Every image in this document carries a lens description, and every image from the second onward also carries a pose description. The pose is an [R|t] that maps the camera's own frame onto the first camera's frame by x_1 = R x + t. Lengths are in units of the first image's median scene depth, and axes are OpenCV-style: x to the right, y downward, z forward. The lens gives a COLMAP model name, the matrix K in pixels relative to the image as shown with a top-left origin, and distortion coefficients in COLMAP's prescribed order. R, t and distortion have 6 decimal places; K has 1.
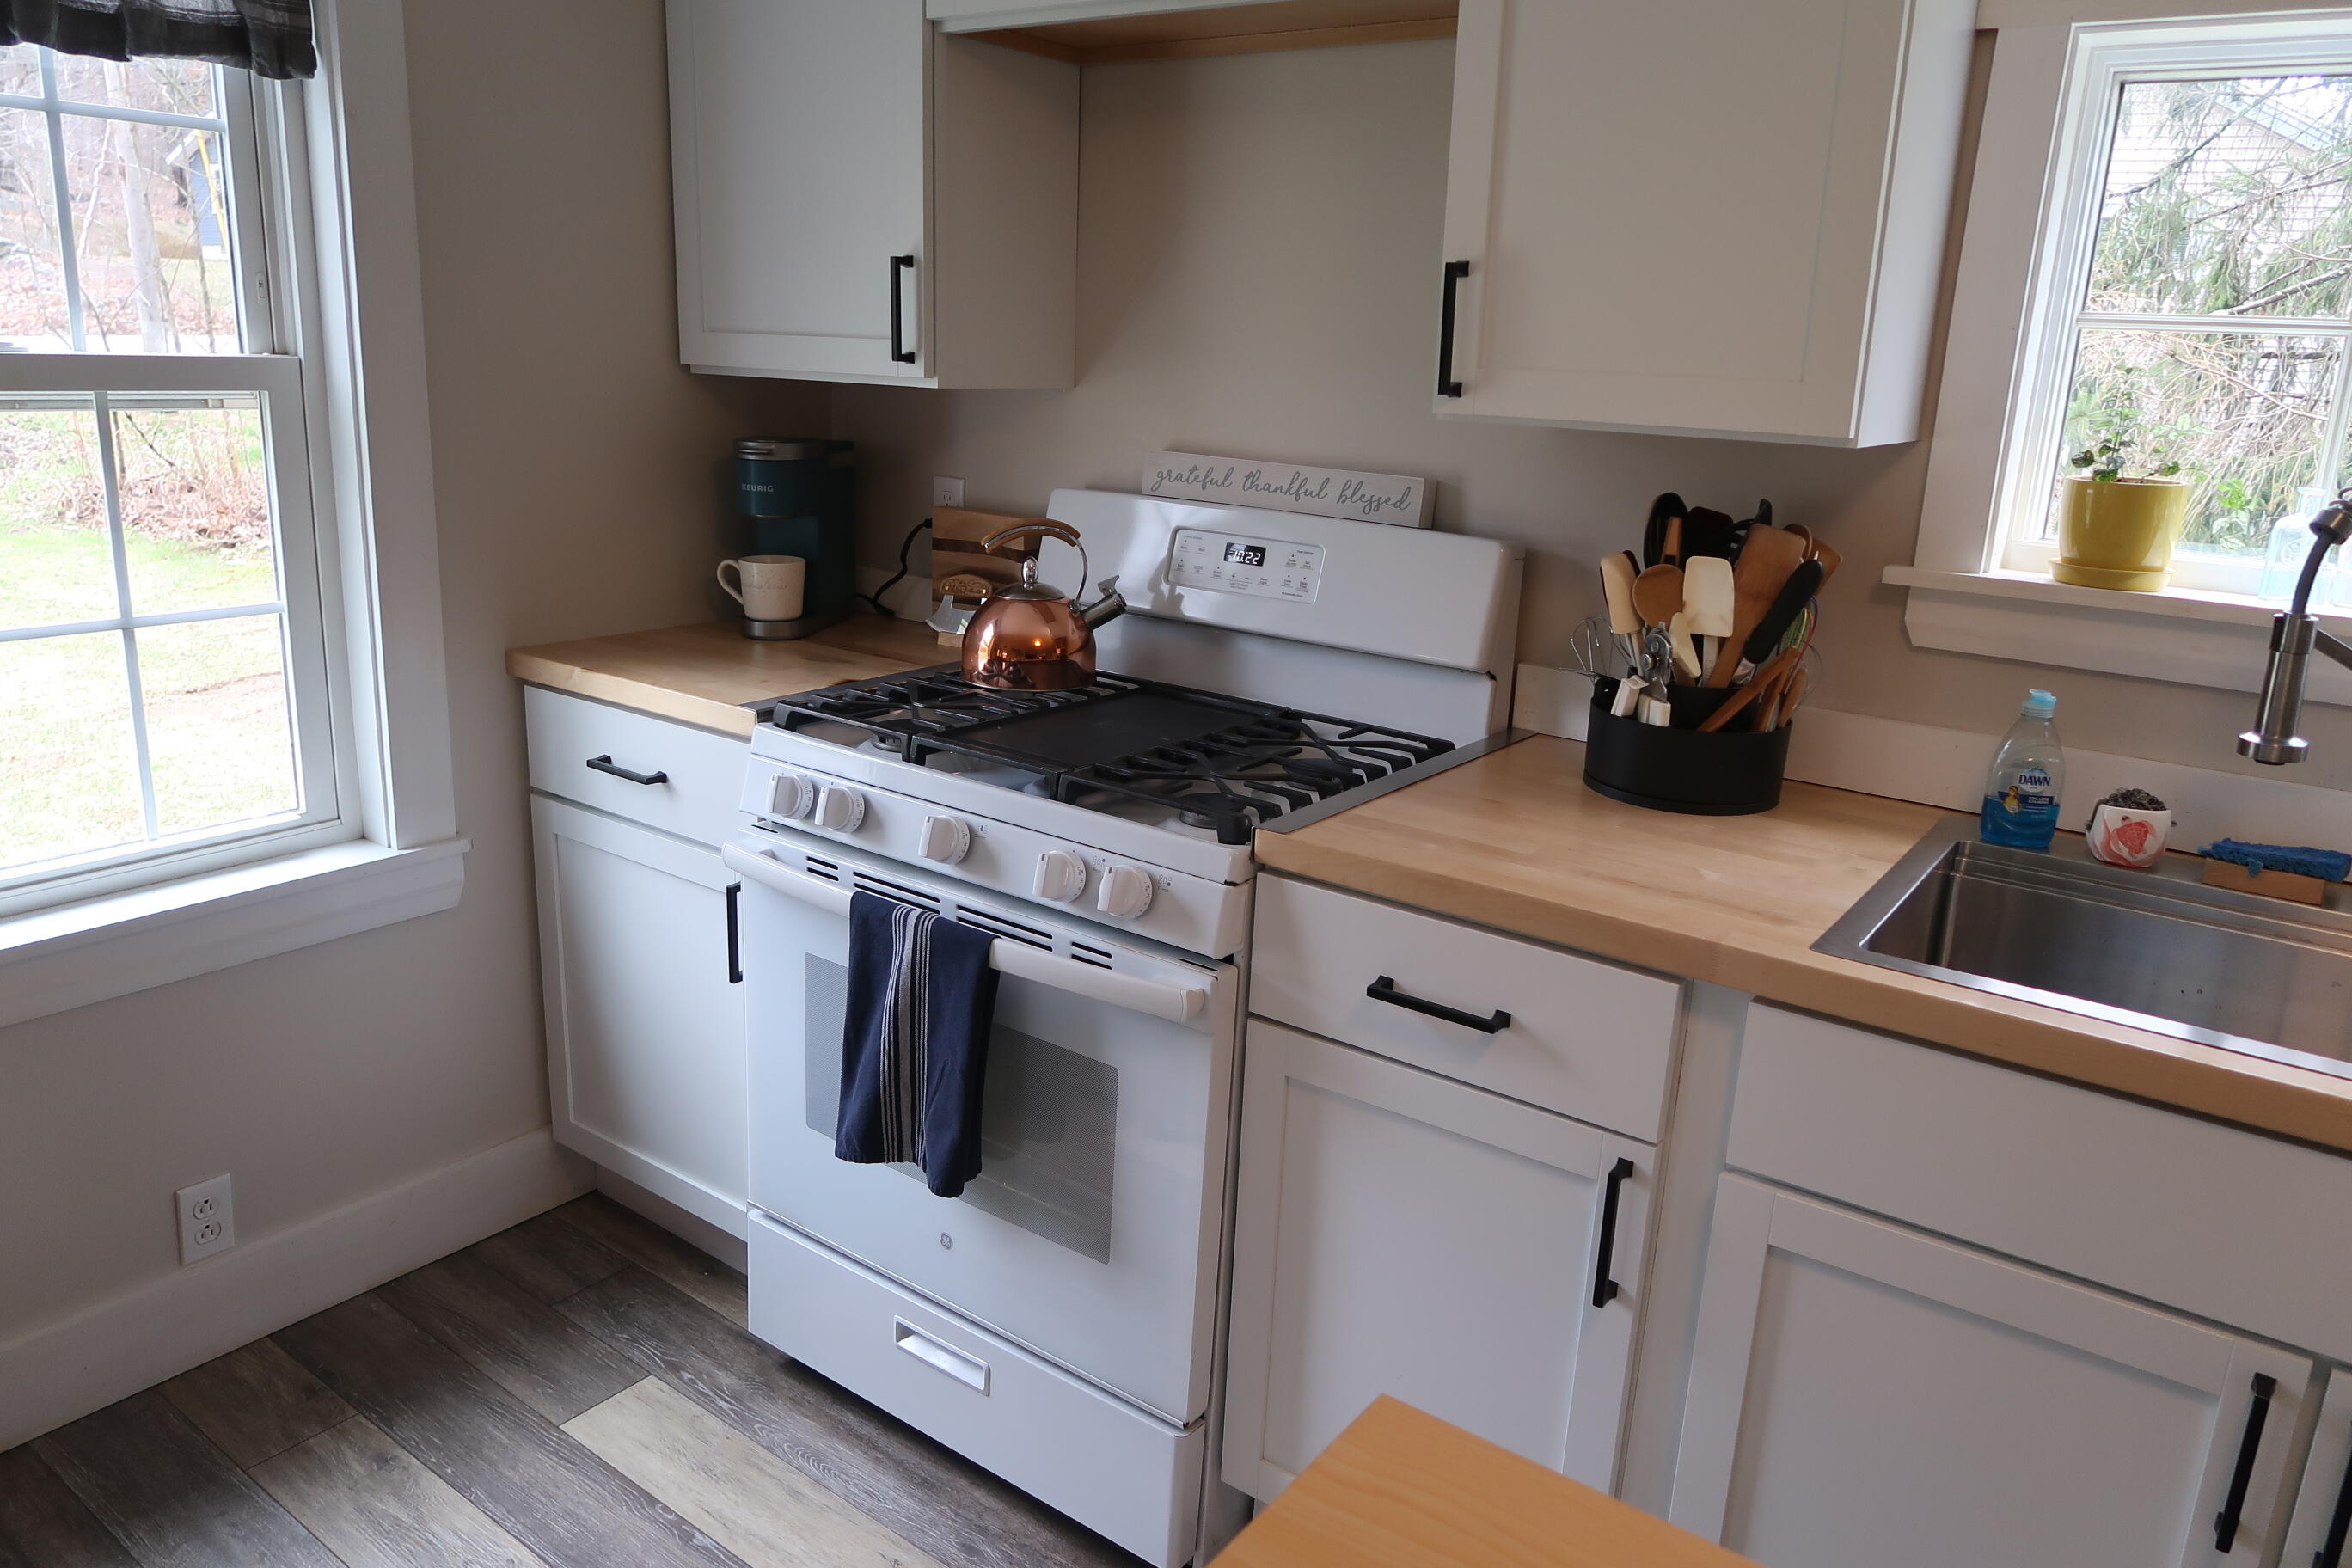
lens RADIAL K [[1625.1, 0, 1182.9], [0, 1625.1, 785.9], [0, 0, 1]] dist [-0.020652, 0.010751]
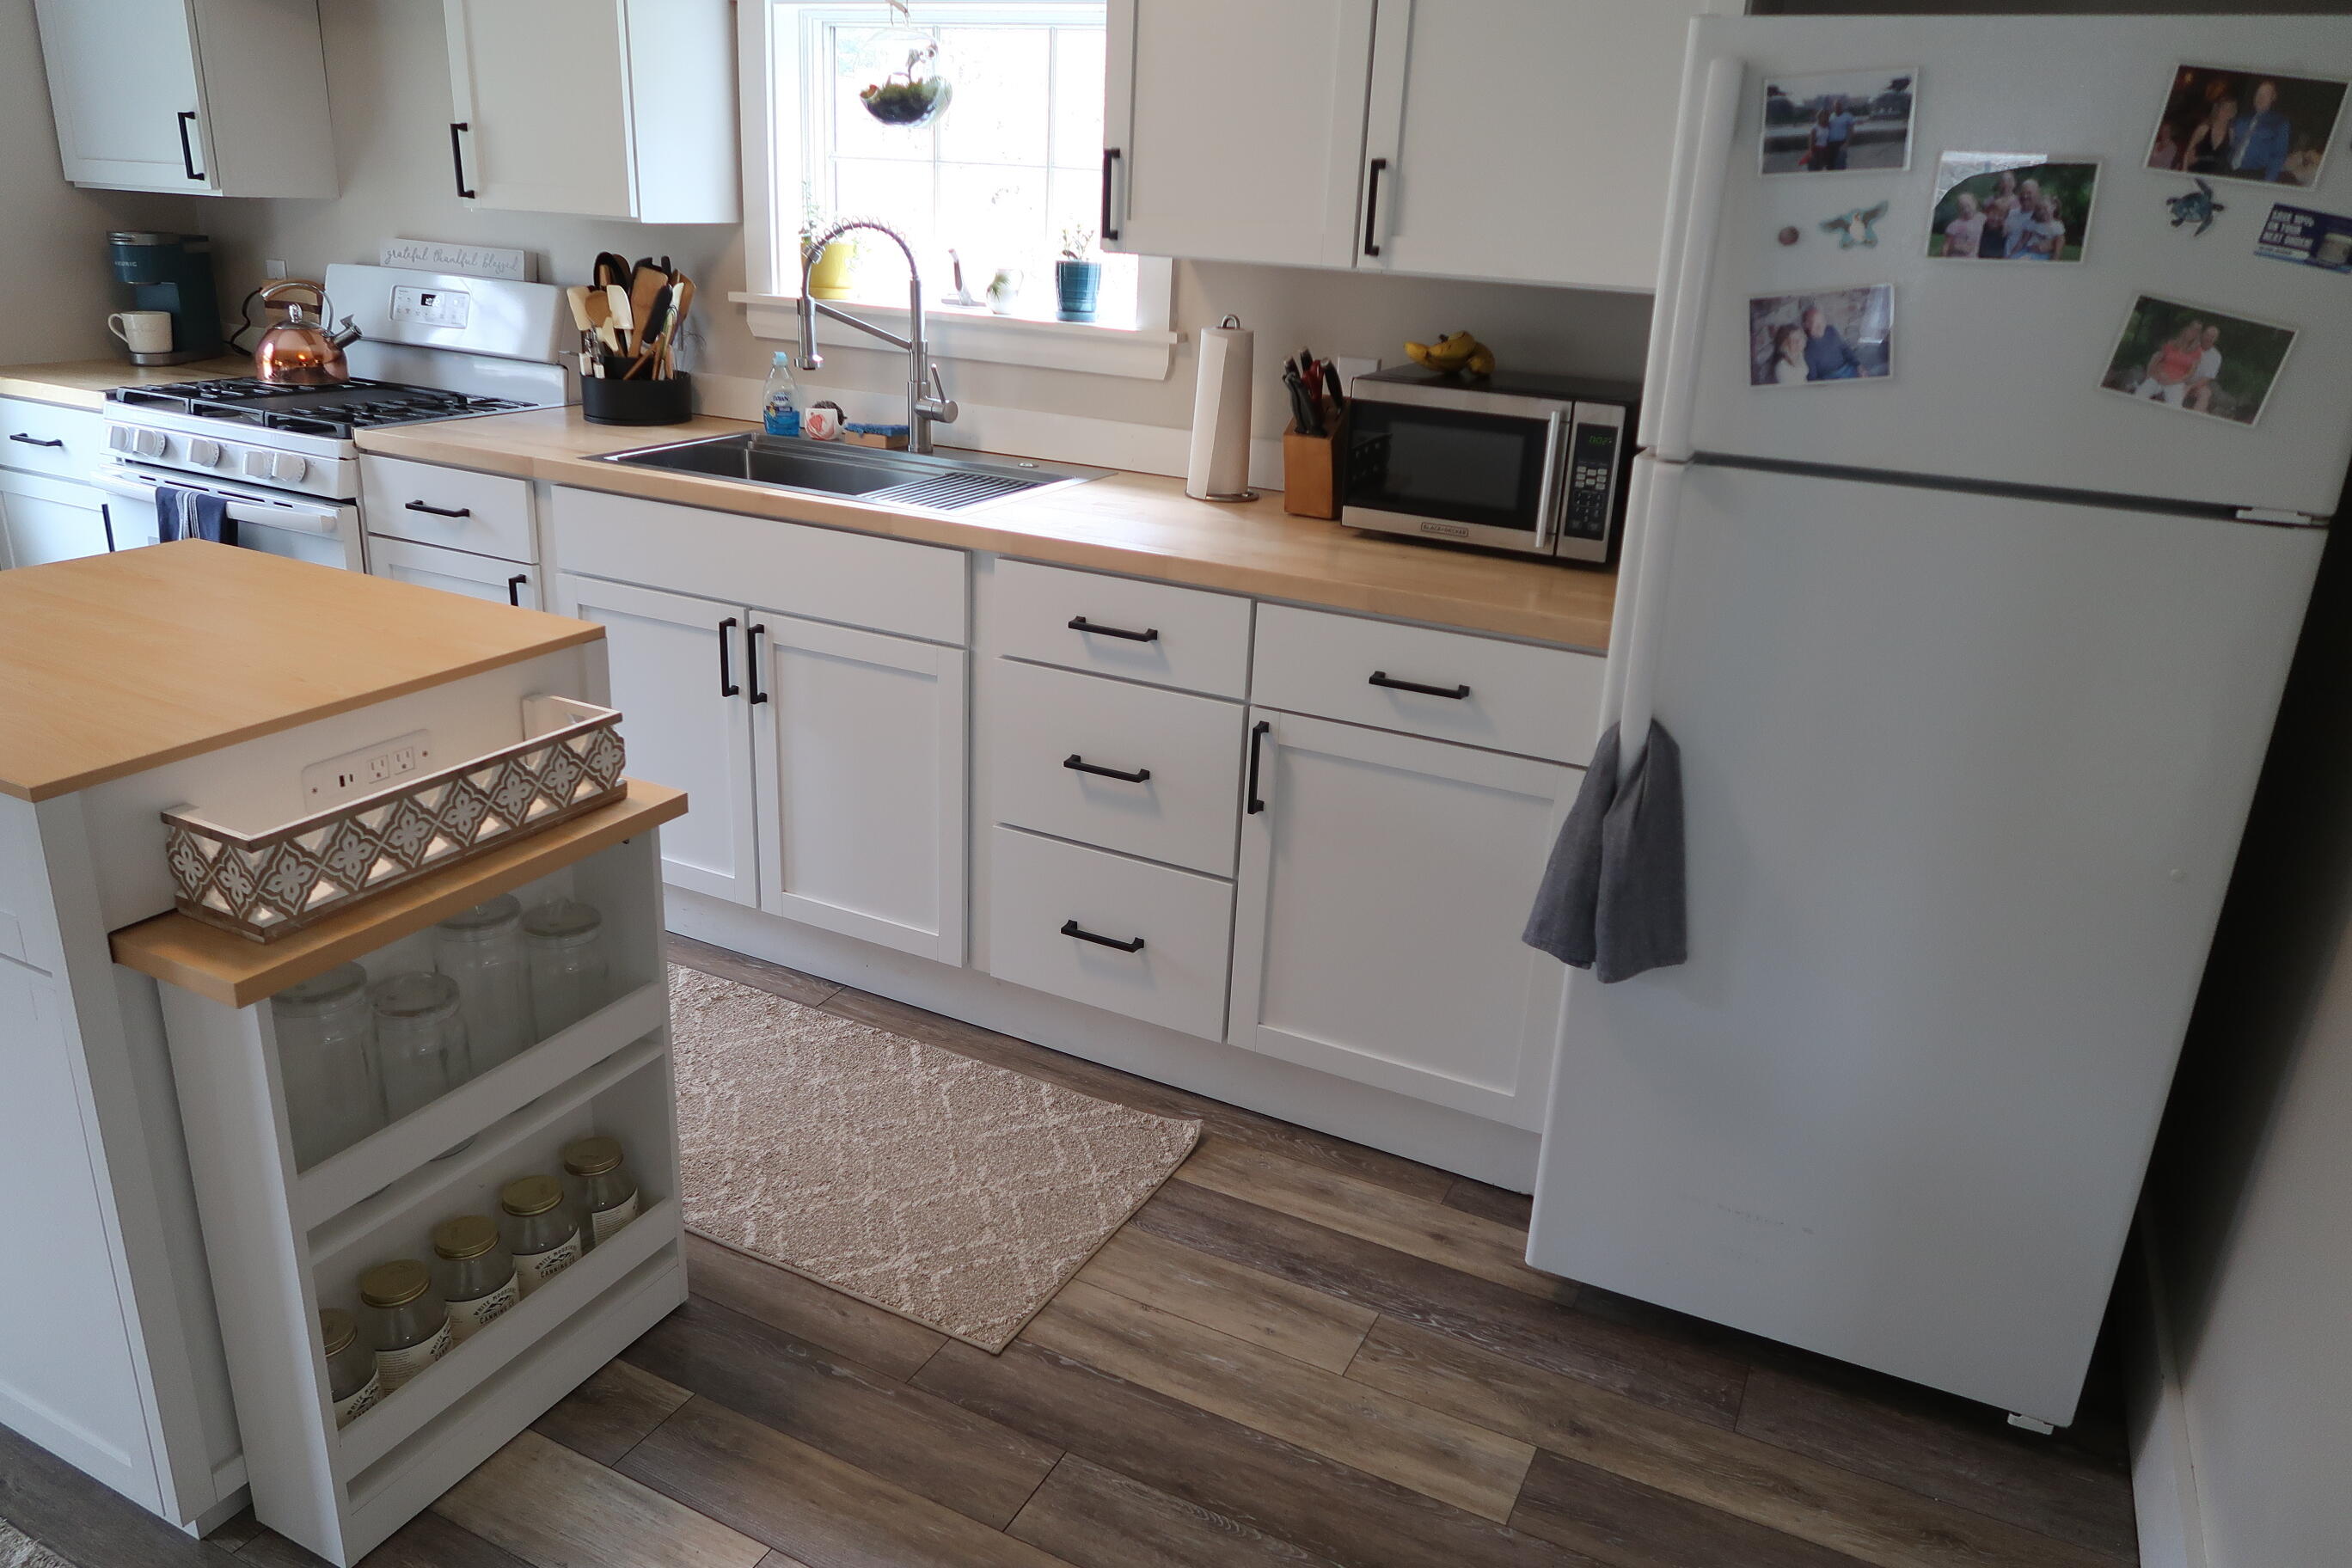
lens RADIAL K [[1625.1, 0, 1179.2], [0, 1625.1, 775.6], [0, 0, 1]] dist [-0.020652, 0.010751]
pose [[0.985347, -0.049768, 0.163142, 0.621622], [0.035547, 0.995400, 0.088963, 0.275643], [-0.166819, -0.081861, 0.982583, -0.982051]]
